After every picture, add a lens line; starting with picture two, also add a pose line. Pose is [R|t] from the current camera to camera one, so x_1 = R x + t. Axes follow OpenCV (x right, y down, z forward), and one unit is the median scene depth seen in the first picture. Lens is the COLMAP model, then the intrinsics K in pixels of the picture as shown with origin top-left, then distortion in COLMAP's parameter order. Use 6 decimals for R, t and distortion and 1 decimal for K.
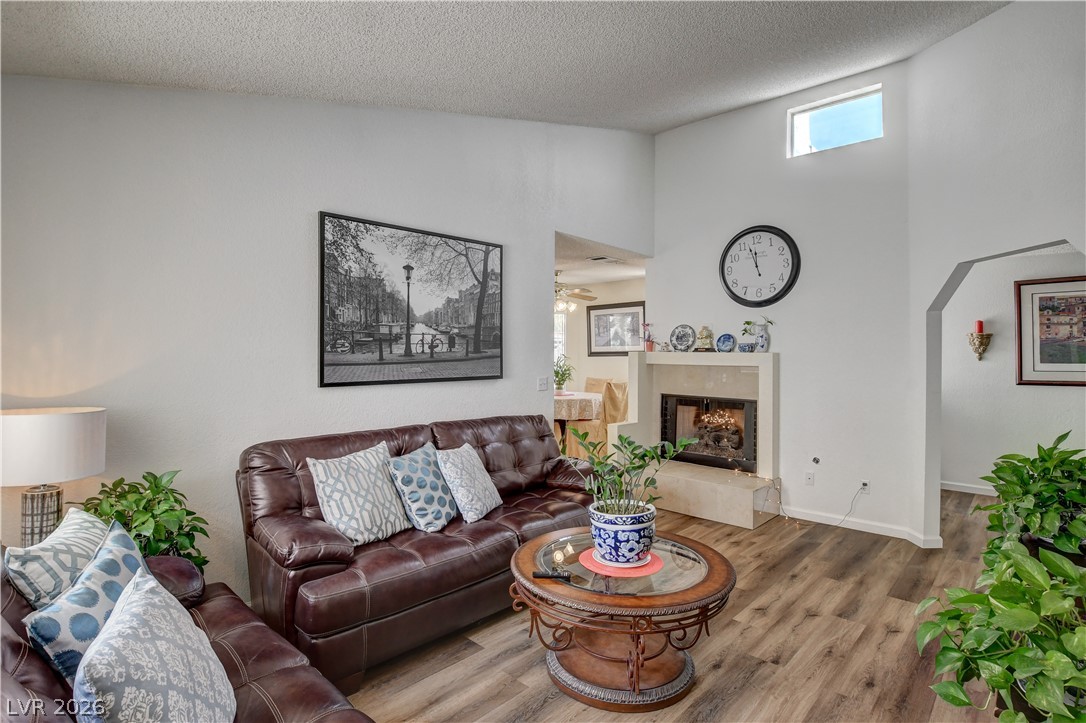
lens RADIAL K [[546.9, 0, 534.8], [0, 546.9, 347.7], [0, 0, 1]] dist [-0.028845, 0.001549]
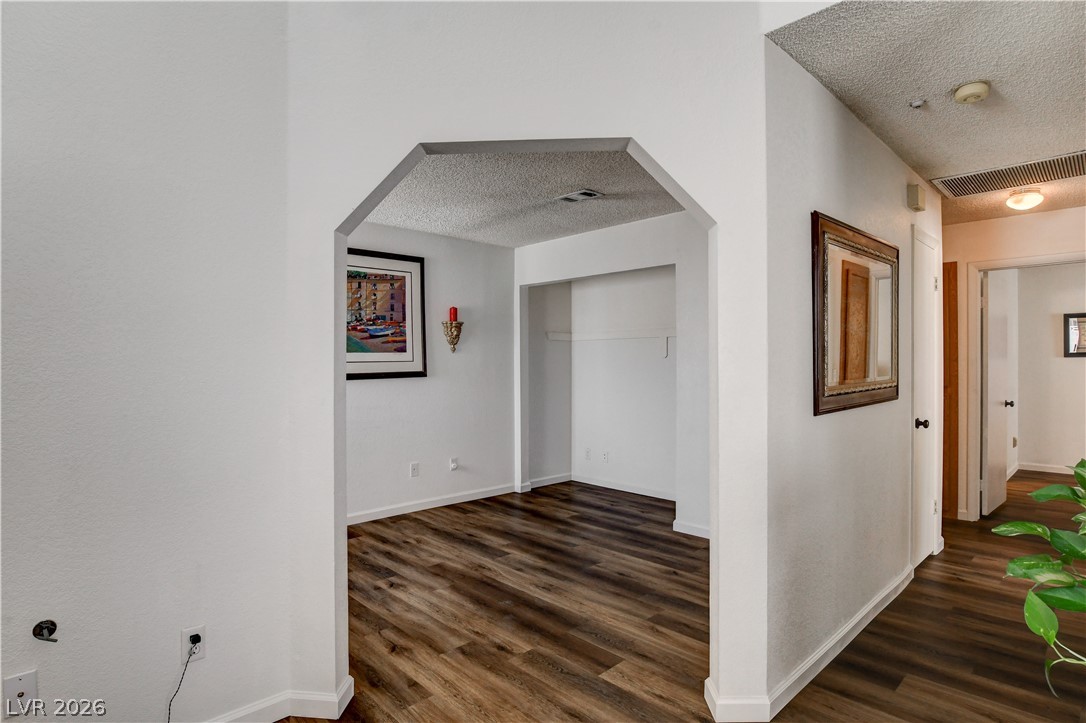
lens RADIAL K [[573.6, 0, 543.5], [0, 573.6, 361.1], [0, 0, 1]] dist [-0.005919, 0.000919]
pose [[0.048649, -0.002986, 0.998811, 0.164907], [-0.007175, 0.999969, 0.003338, 0.035675], [-0.998790, -0.007329, 0.048626, 0.602836]]
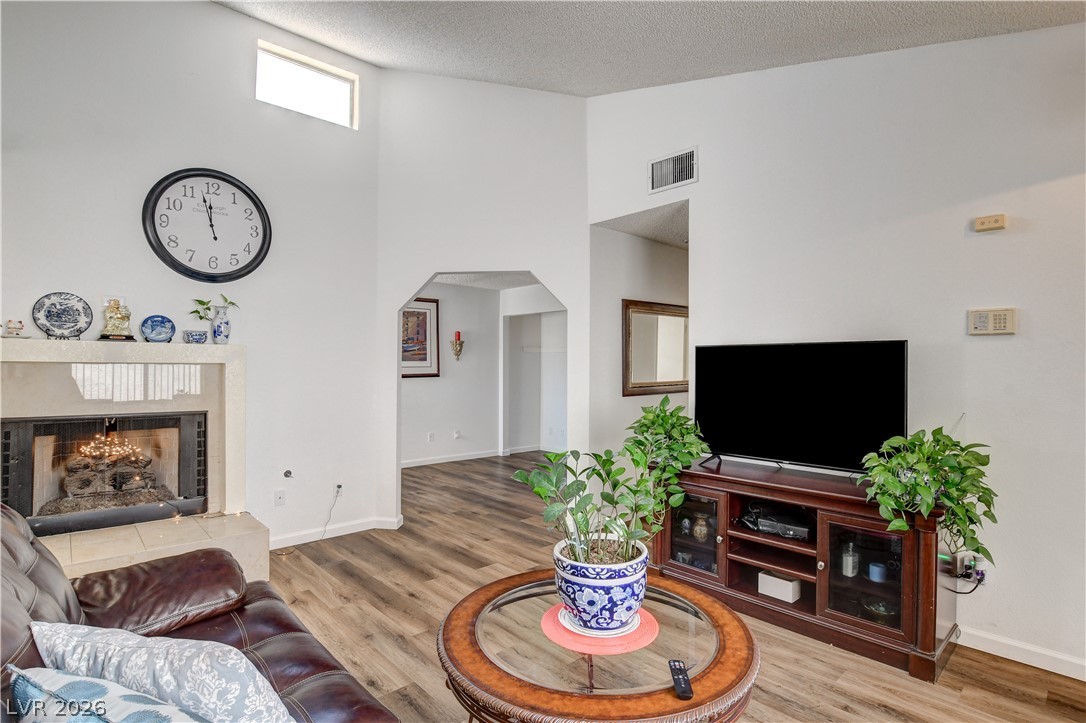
lens RADIAL K [[546.9, 0, 553.4], [0, 546.9, 358.7], [0, 0, 1]] dist [-0.028845, 0.001549]
pose [[0.048542, 0.006400, 0.998801, -0.272452], [-0.016185, 0.999853, -0.005620, 0.023036], [-0.998690, -0.015893, 0.048639, 0.485537]]
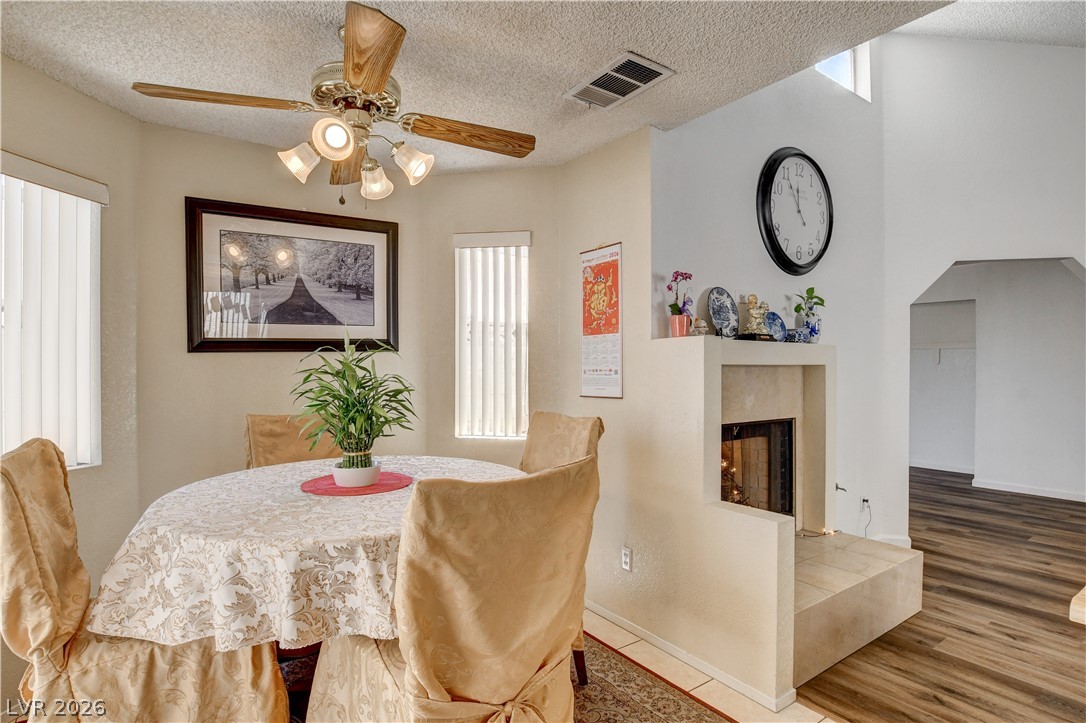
lens RADIAL K [[546.9, 0, 537.5], [0, 546.9, 369.5], [0, 0, 1]] dist [-0.028845, 0.001549]
pose [[0.199233, -0.013978, 0.979852, -0.276262], [-0.008190, 0.999840, 0.015928, 0.029877], [-0.979918, -0.011198, 0.199086, 1.120583]]
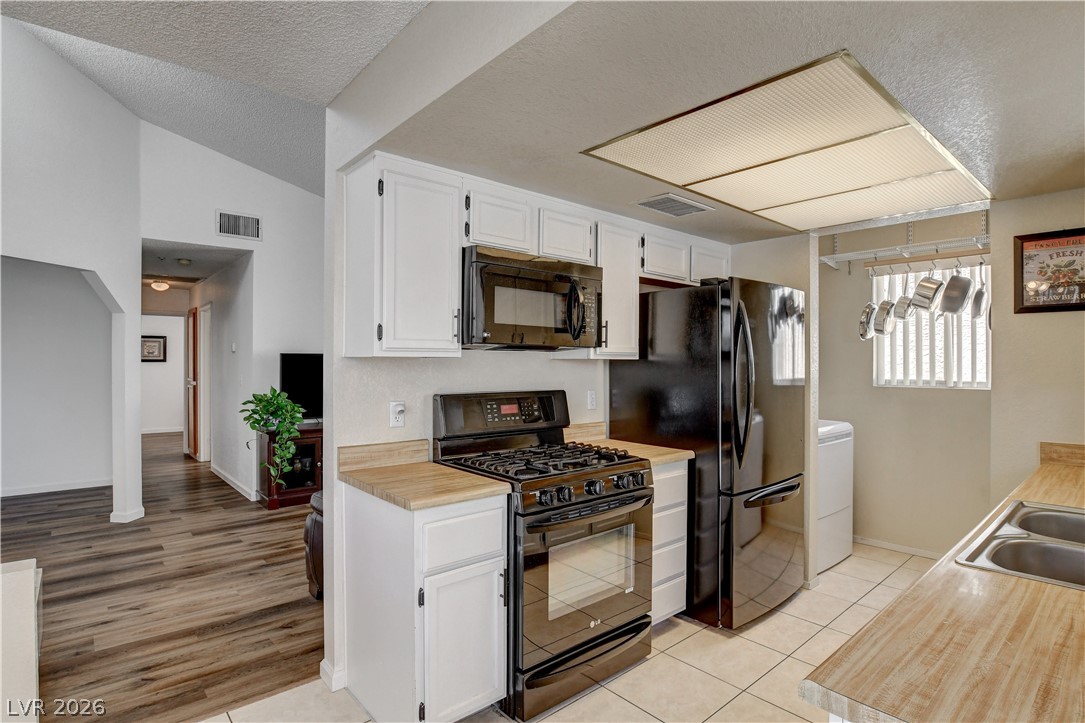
lens RADIAL K [[546.4, 0, 545.7], [0, 546.4, 358.2], [0, 0, 1]] dist [-0.028845, 0.001549]
pose [[-0.996732, -0.009842, 0.080175, -0.182461], [-0.011467, 0.999738, -0.019833, 0.024984], [-0.079959, -0.020688, -0.996583, 1.314695]]
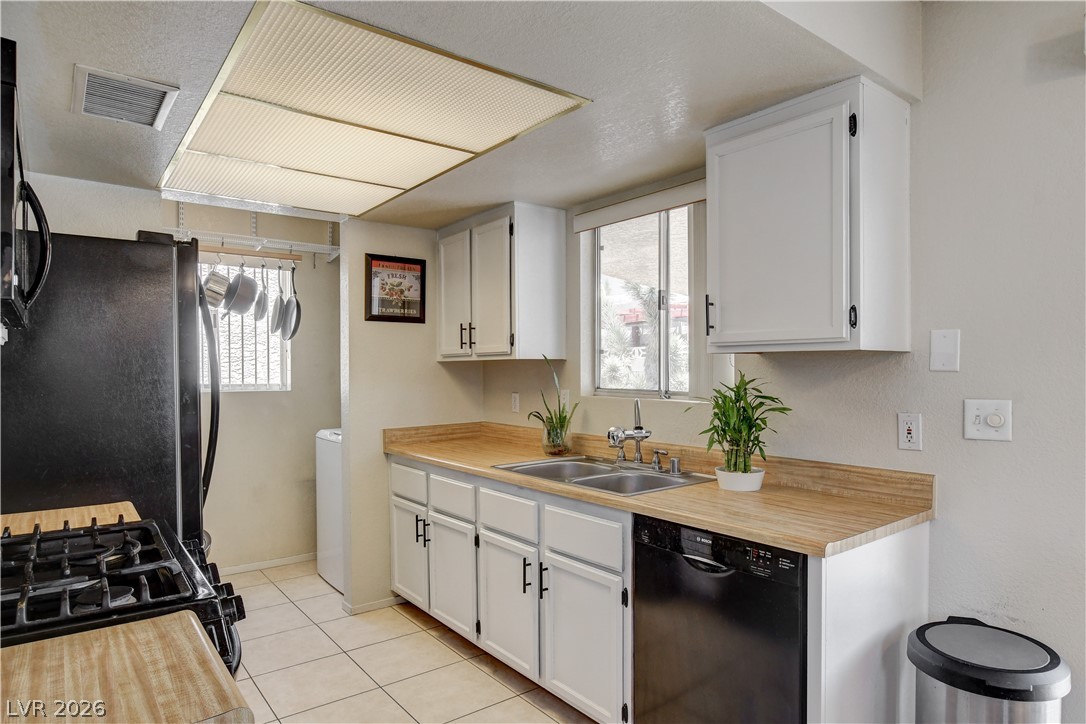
lens RADIAL K [[624.9, 0, 553.7], [0, 624.9, 371.4], [0, 0, 1]] dist [-0.033674, 0.003679]
pose [[-0.154228, -0.003250, -0.988030, 0.050763], [0.014654, 0.999877, -0.005577, 0.029697], [0.987927, -0.015339, -0.154161, 1.084847]]
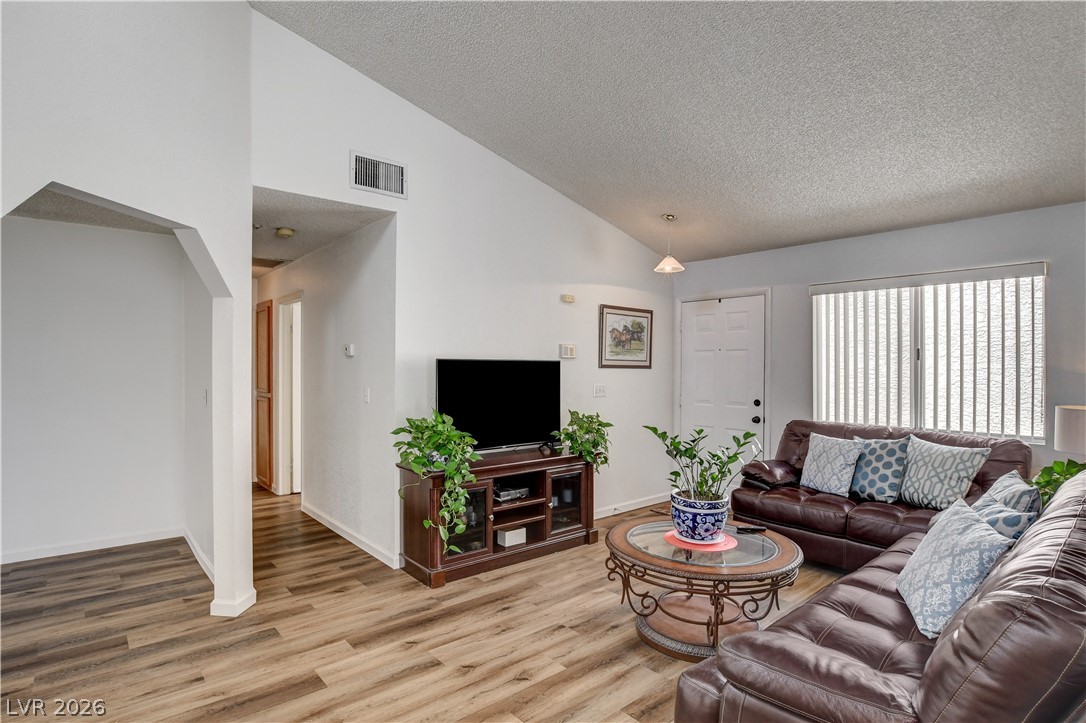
lens RADIAL K [[549.5, 0, 538.5], [0, 549.5, 363.5], [0, 0, 1]] dist [-0.031163, 0.005363]
pose [[-0.995012, -0.011934, 0.099034, 0.183210], [-0.013566, 0.999783, -0.015819, 0.017320], [-0.098824, -0.017084, -0.994958, 1.047720]]
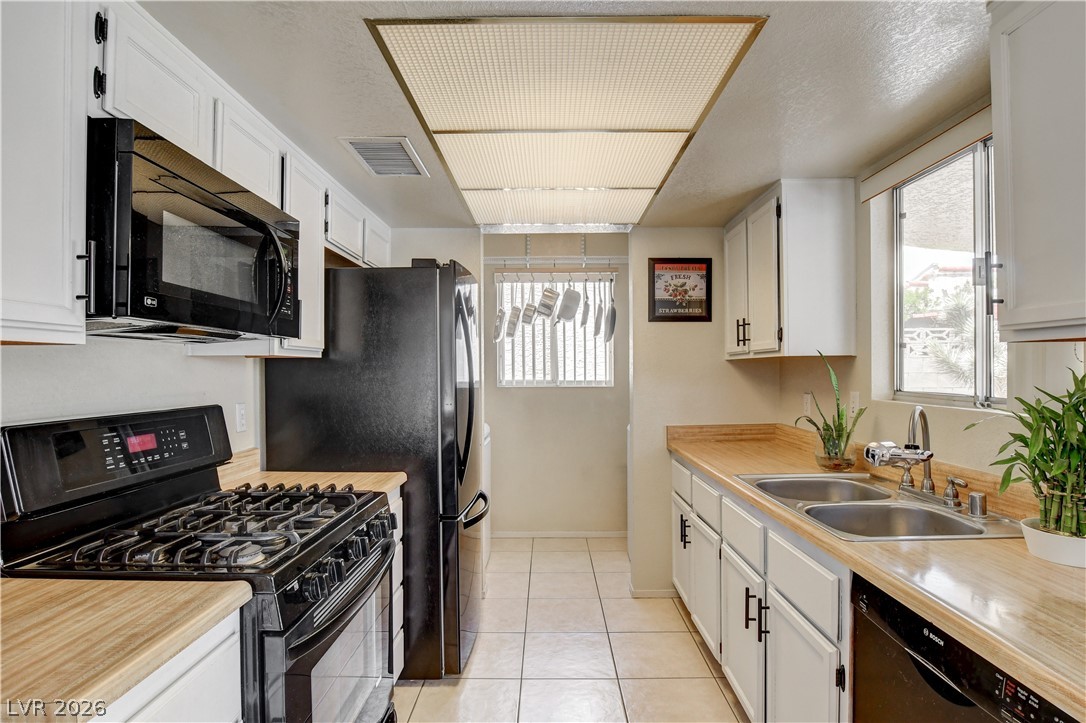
lens RADIAL K [[549.5, 0, 546.3], [0, 549.5, 367.6], [0, 0, 1]] dist [-0.031163, 0.005363]
pose [[-0.729466, -0.005862, -0.683992, -0.068179], [0.007923, 0.999824, -0.017018, 0.030069], [0.683971, -0.017833, -0.729291, 1.156221]]
